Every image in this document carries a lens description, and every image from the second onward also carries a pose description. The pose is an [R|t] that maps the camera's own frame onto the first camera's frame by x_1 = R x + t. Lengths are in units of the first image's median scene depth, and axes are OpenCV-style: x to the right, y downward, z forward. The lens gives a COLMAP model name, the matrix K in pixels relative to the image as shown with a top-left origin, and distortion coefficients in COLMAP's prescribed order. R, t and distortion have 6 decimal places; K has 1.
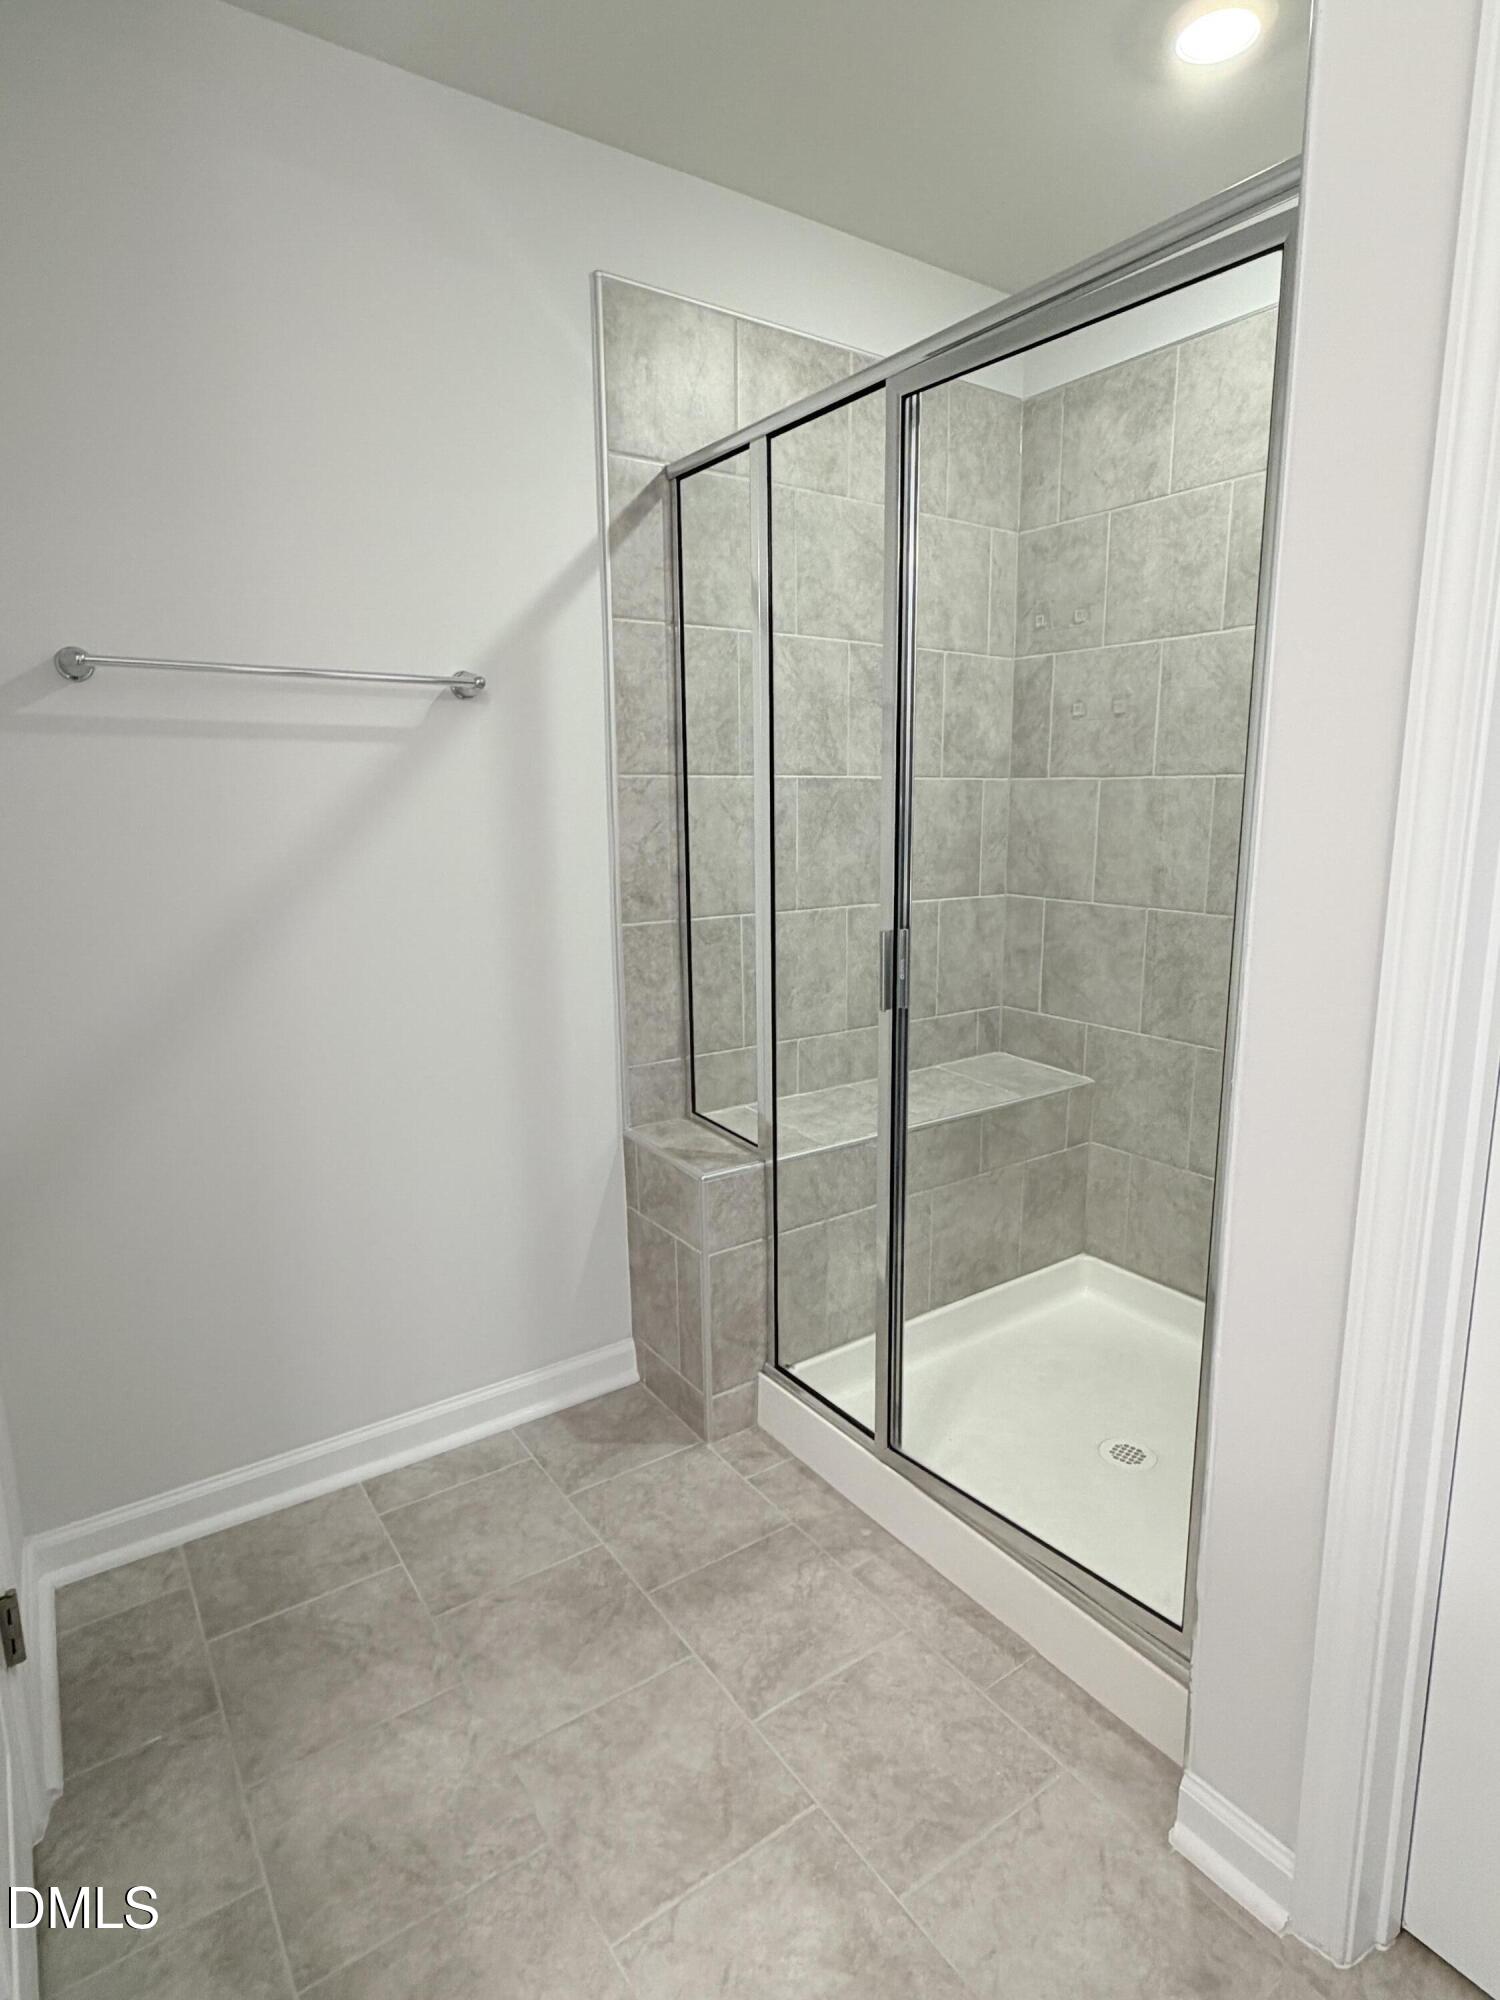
lens RADIAL K [[1066.7, 0, 750.4], [0, 1066.7, 1006.5], [0, 0, 1]] dist [0.000427, -0.001706]
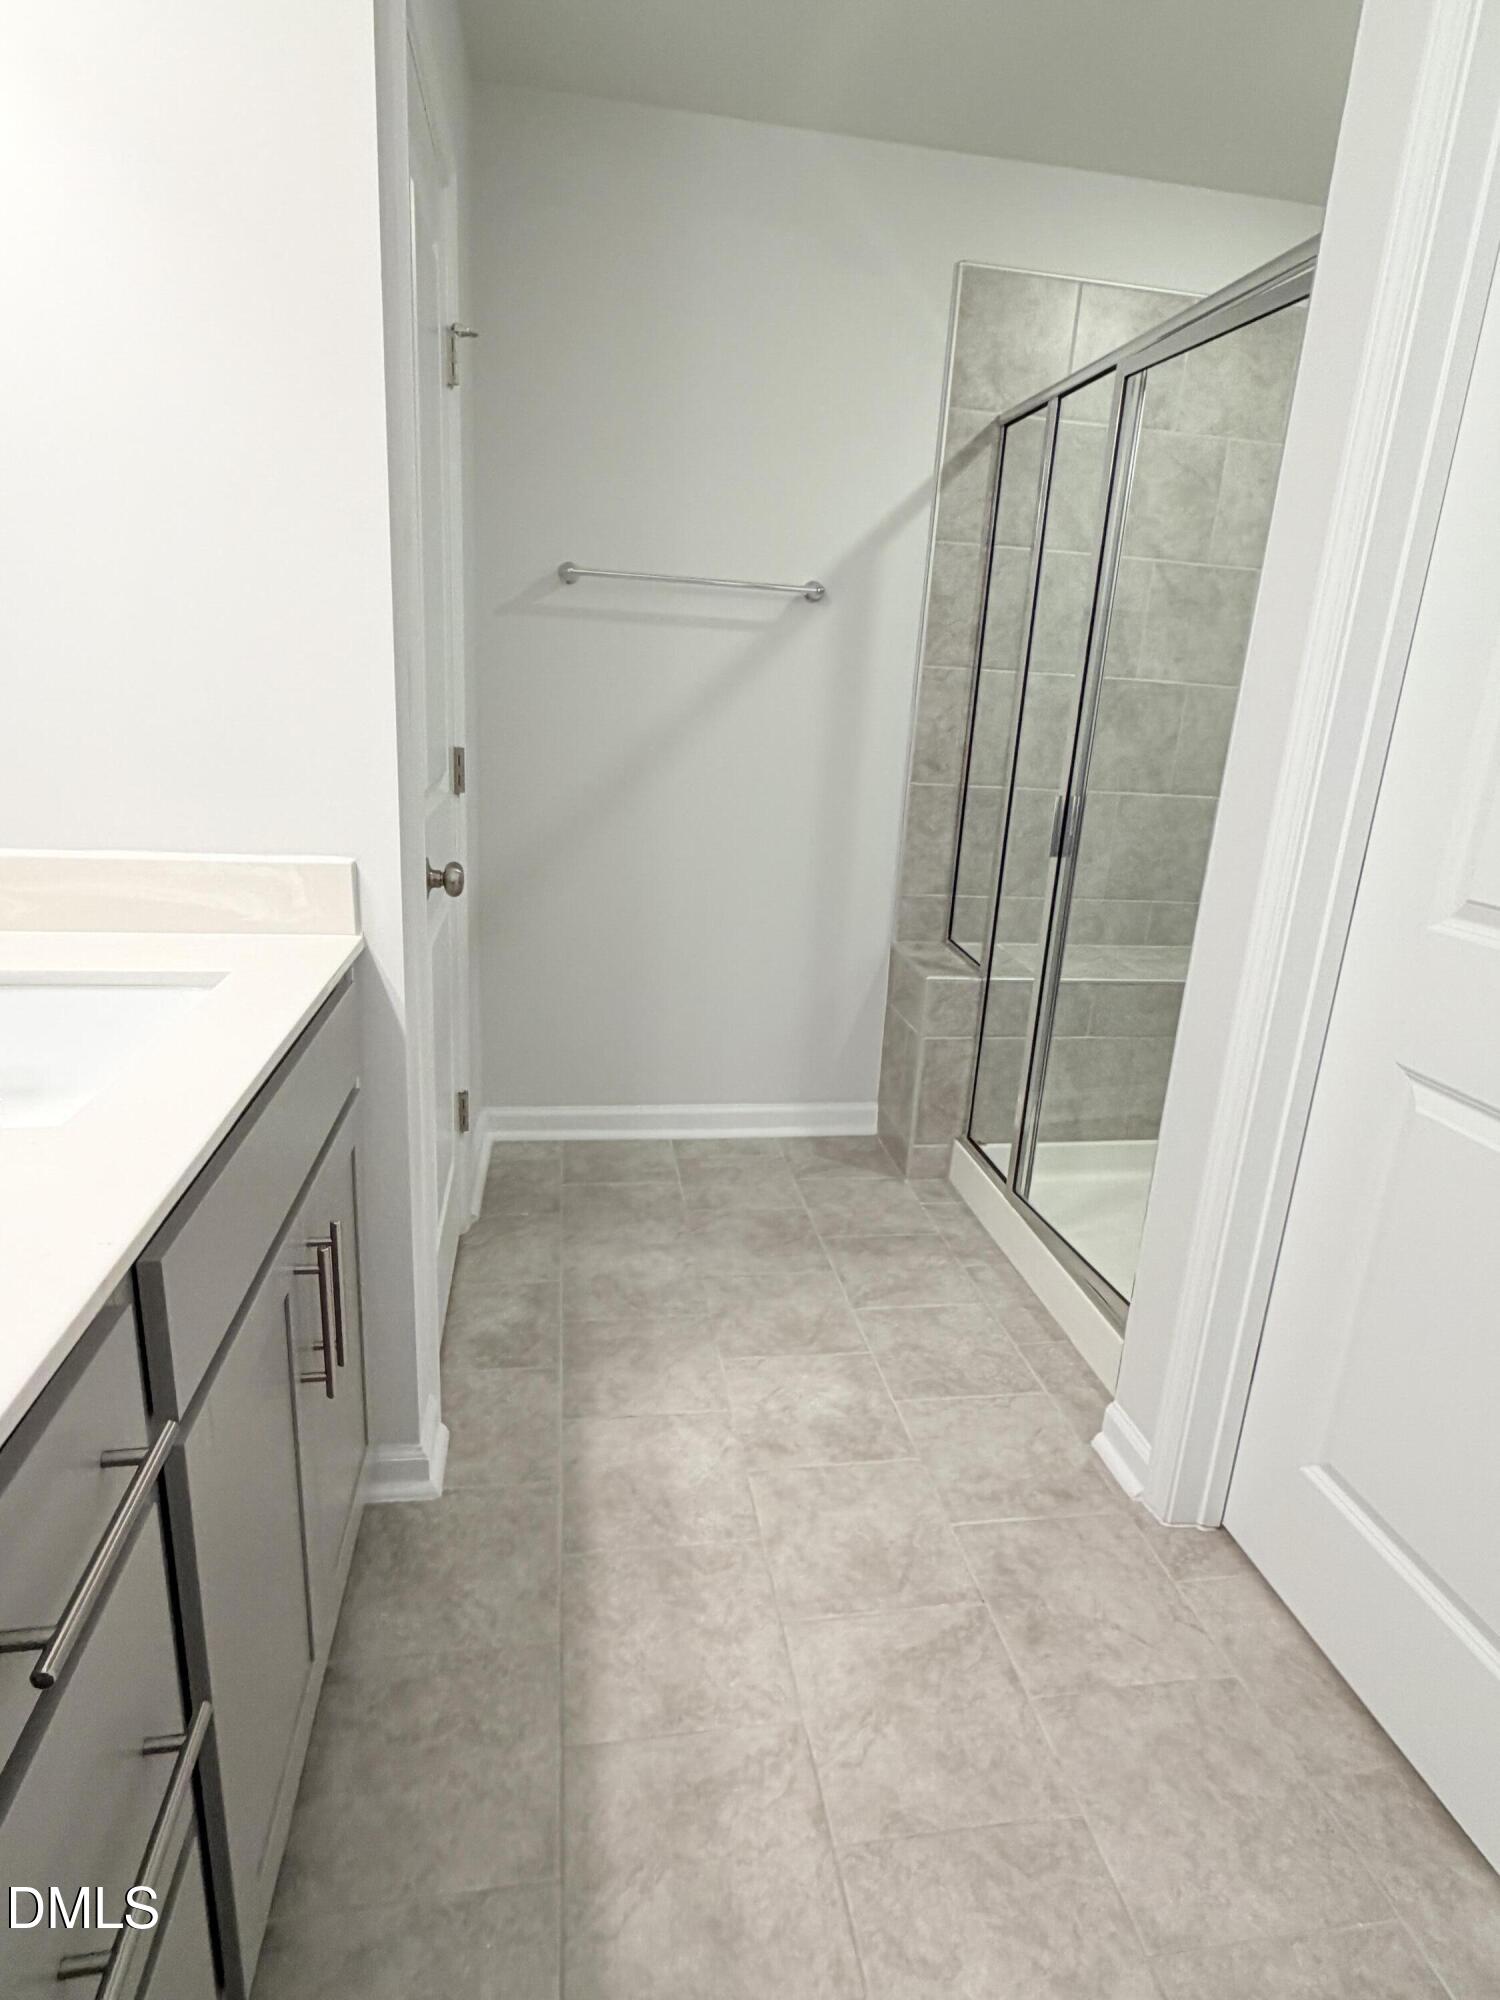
lens RADIAL K [[1066.7, 0, 746.2], [0, 1066.7, 997.8], [0, 0, 1]] dist [0.000427, -0.001706]
pose [[0.901251, 0.181206, -0.393587, 0.271381], [-0.145438, 0.982166, 0.119157, 0.057873], [0.408159, -0.050148, 0.911532, -0.295618]]
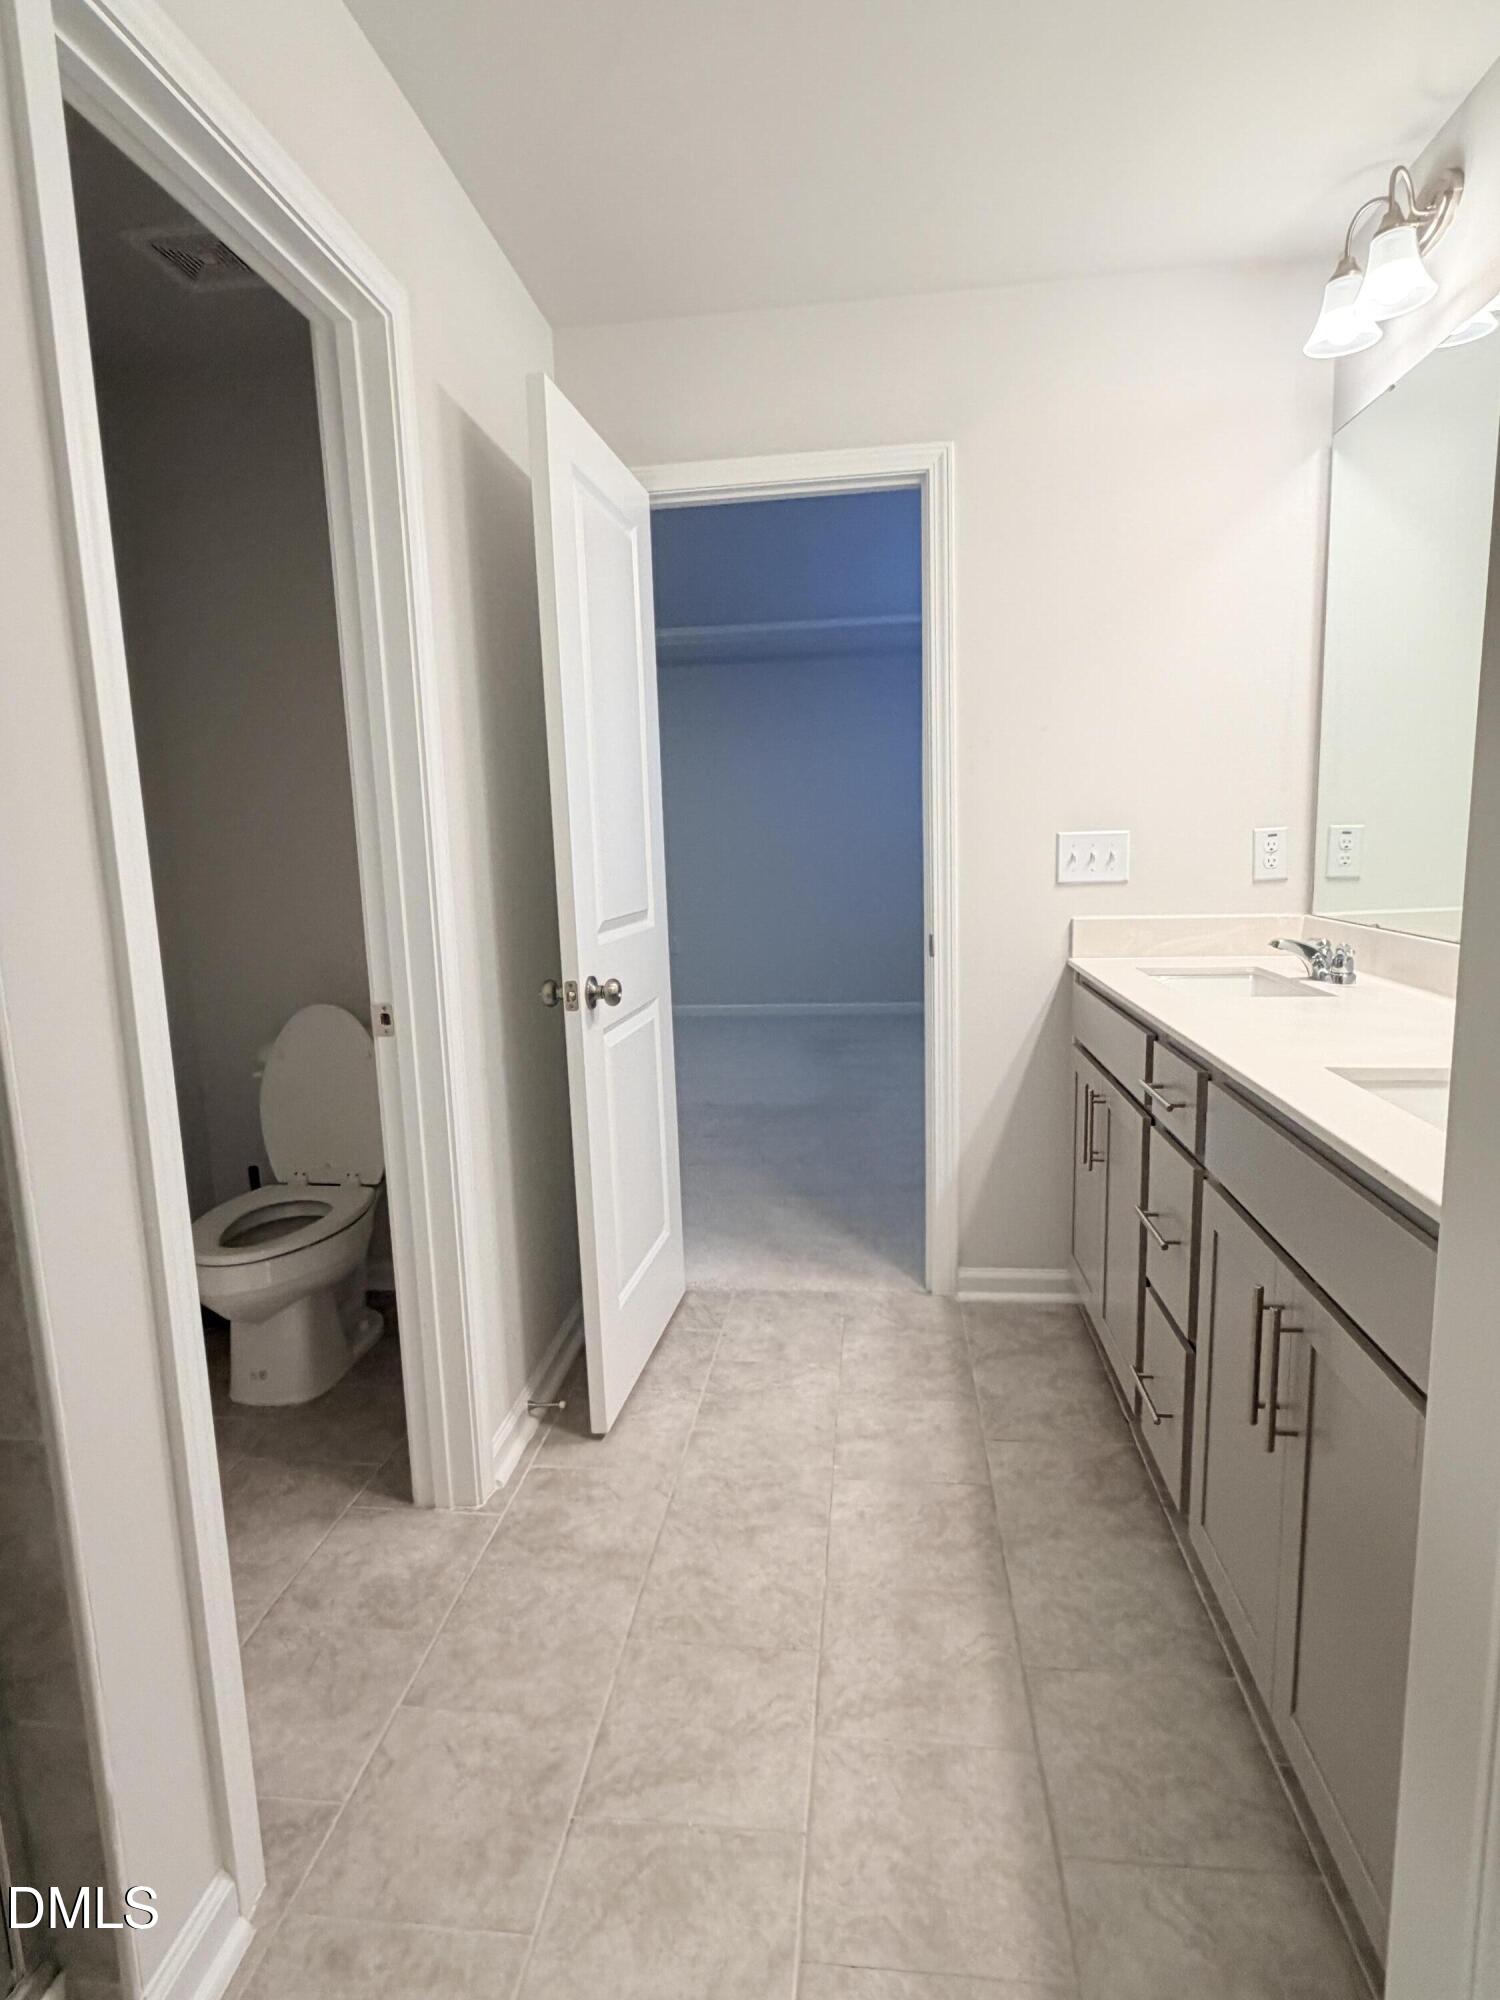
lens RADIAL K [[1066.7, 0, 748.9], [0, 1066.7, 1004.1], [0, 0, 1]] dist [0.000427, -0.001706]
pose [[-0.749440, -0.068206, 0.658550, -0.273682], [0.158042, 0.947495, 0.277986, -0.101862], [-0.642933, 0.312413, -0.699311, 0.660237]]
